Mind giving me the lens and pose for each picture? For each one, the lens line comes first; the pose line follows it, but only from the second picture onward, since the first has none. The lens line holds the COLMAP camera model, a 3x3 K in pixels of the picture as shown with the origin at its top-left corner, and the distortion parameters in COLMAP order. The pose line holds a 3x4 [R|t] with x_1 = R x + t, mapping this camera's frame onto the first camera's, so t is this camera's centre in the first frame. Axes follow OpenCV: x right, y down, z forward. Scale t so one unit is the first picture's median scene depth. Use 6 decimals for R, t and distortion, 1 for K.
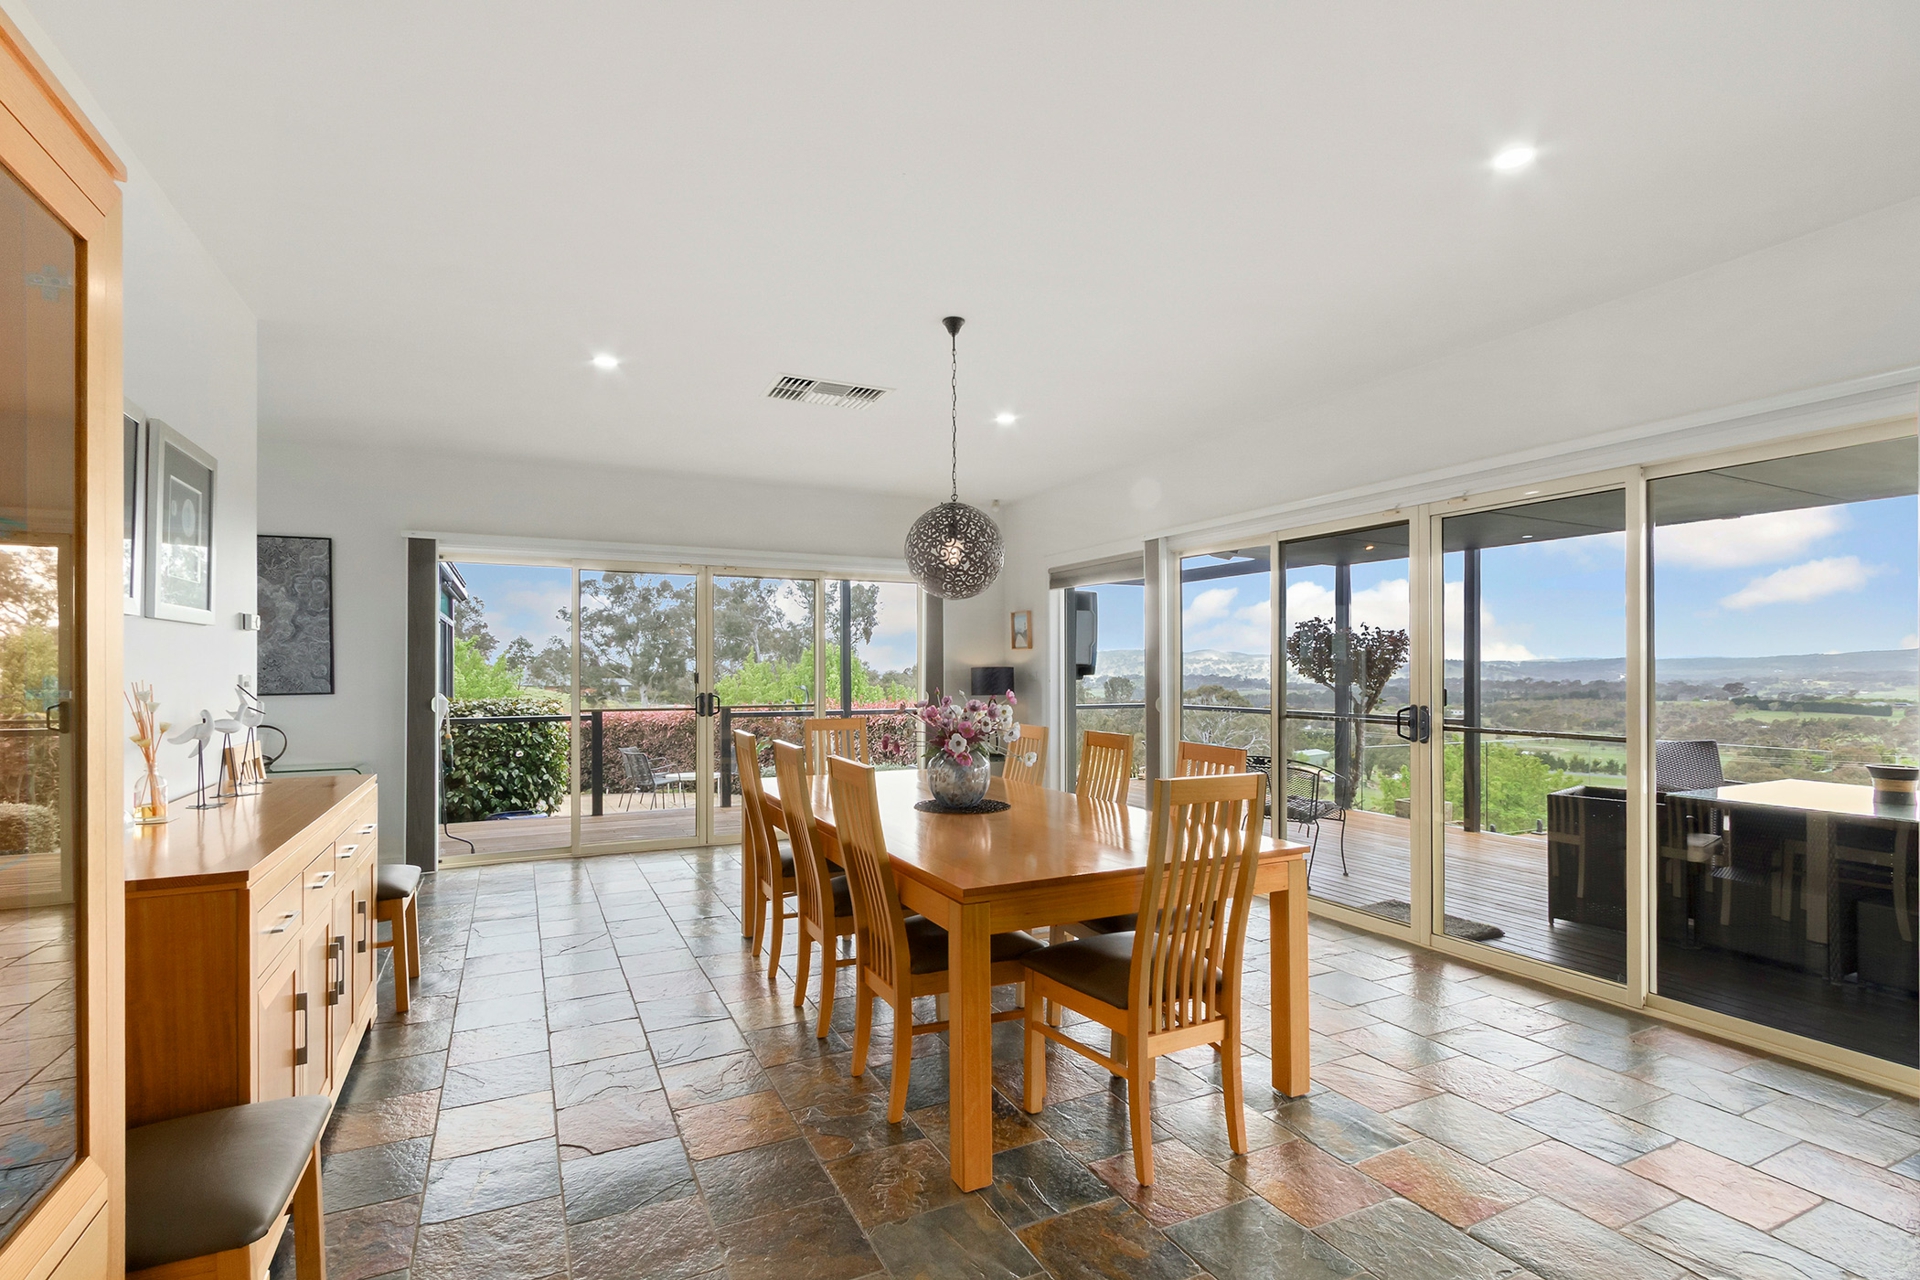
lens RADIAL K [[882.2, 0, 955.1], [0, 882.2, 650.0], [0, 0, 1]] dist [0.000105, 0.000211]
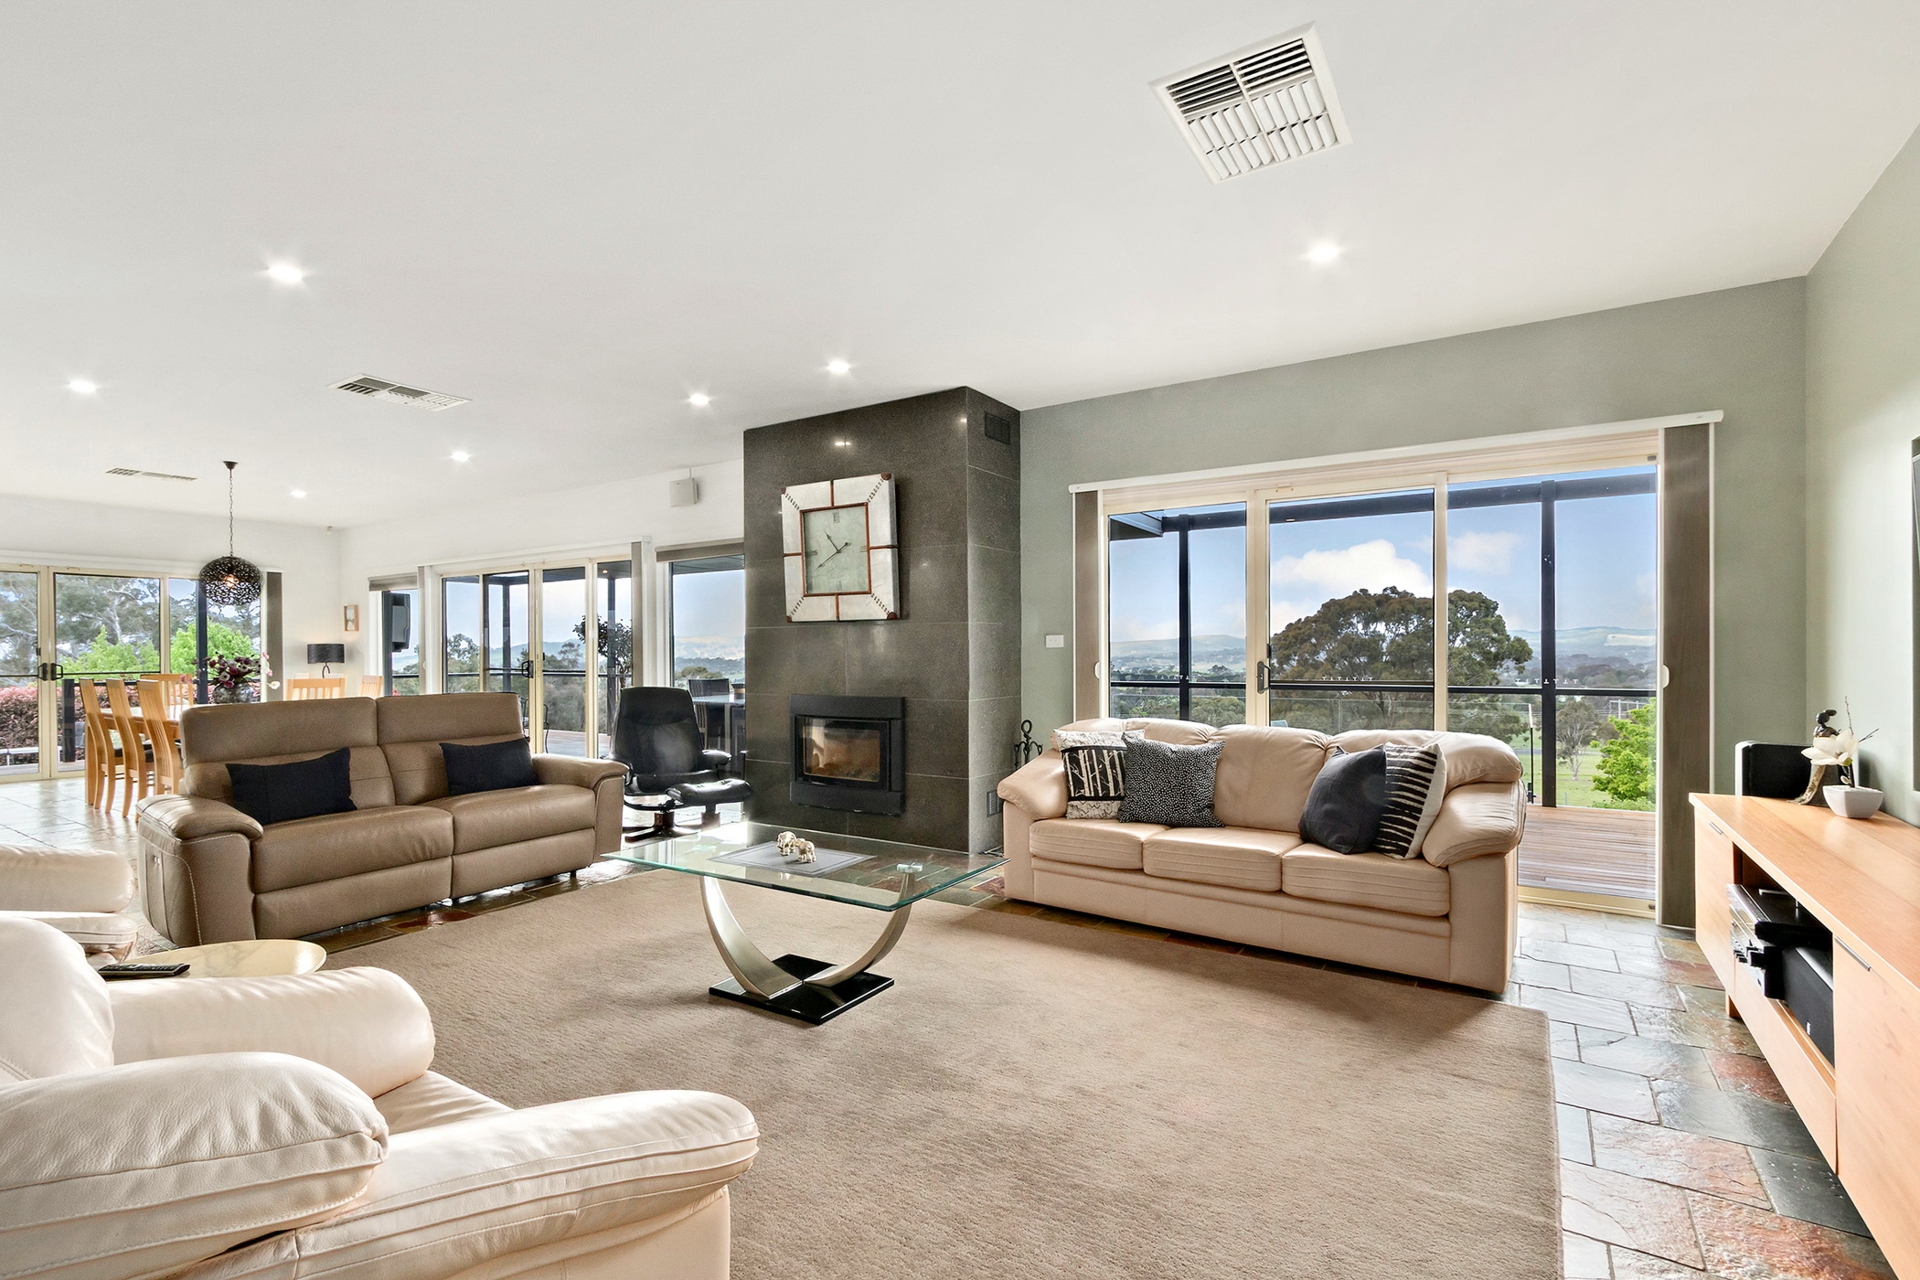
lens RADIAL K [[882.2, 0, 955.1], [0, 882.2, 650.0], [0, 0, 1]] dist [0.000105, 0.000211]
pose [[0.859291, -0.002568, 0.511481, 0.197206], [-0.007018, 0.999834, 0.016809, -0.002539], [-0.511439, -0.018033, 0.859130, -0.784837]]
